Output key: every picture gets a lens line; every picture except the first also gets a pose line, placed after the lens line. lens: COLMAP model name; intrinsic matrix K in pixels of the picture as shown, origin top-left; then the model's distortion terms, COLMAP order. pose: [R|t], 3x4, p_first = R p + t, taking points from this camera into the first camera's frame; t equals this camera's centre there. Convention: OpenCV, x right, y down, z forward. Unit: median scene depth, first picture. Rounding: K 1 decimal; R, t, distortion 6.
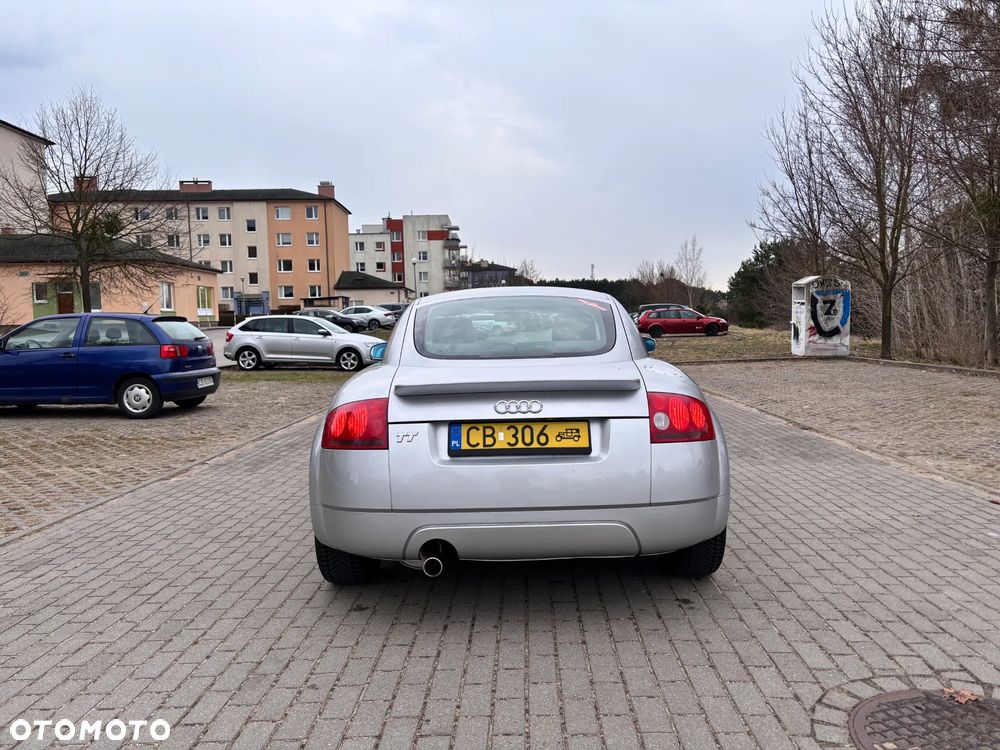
lens RADIAL K [[759.1, 0, 508.9], [0, 759.1, 368.4], [0, 0, 1]] dist [0.027527, -0.011555]
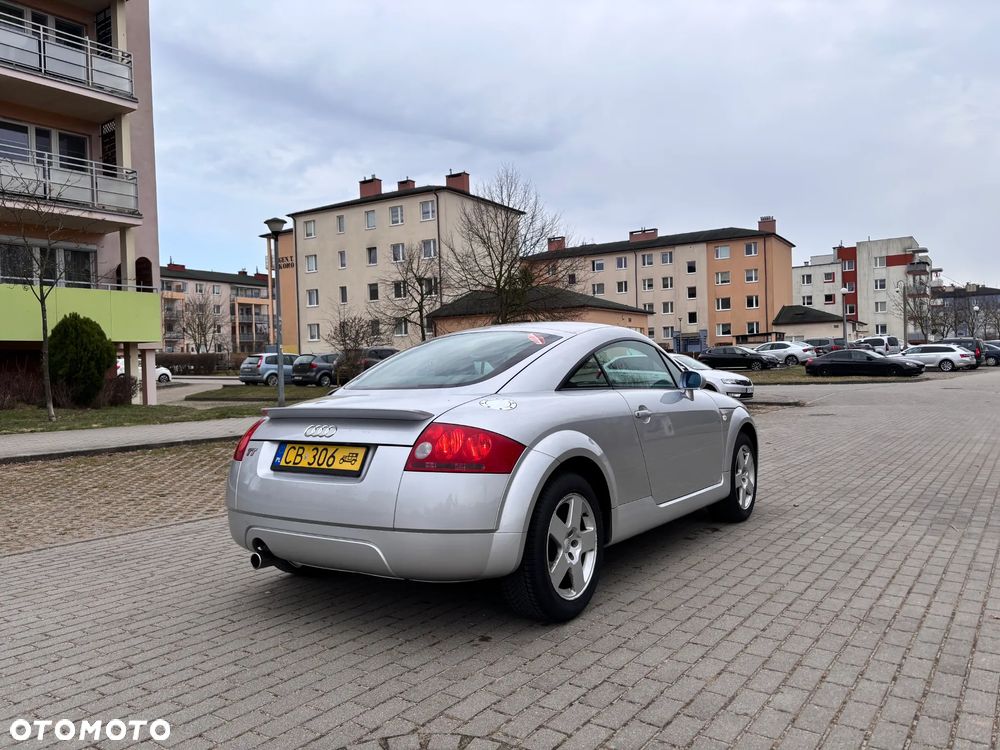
lens RADIAL K [[754.3, 0, 505.9], [0, 754.3, 376.1], [0, 0, 1]] dist [0.062138, -0.074448]
pose [[0.828740, 0.003276, -0.559624, 0.127162], [-0.025009, 0.999201, -0.031186, -0.000560], [0.559075, 0.039840, 0.828160, 0.029928]]
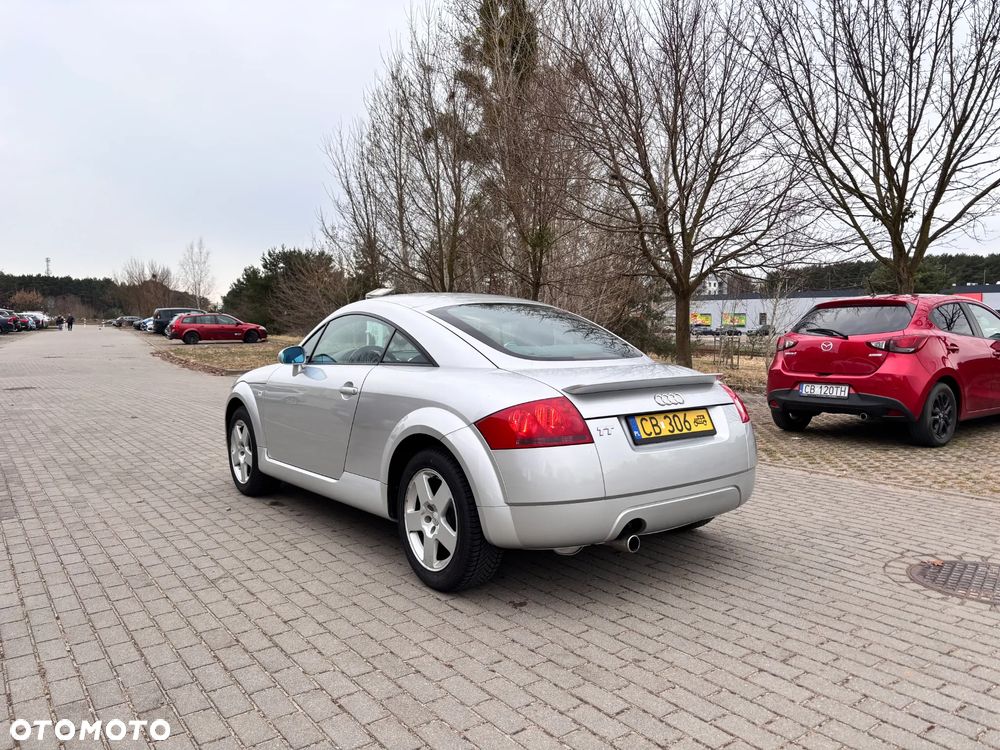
lens RADIAL K [[759.1, 0, 508.9], [0, 759.1, 368.4], [0, 0, 1]] dist [0.027527, -0.011555]
pose [[0.793638, -0.017899, 0.608126, -0.130862], [0.023595, 0.999721, -0.001367, -0.000293], [-0.607932, 0.015433, 0.793839, 0.029960]]
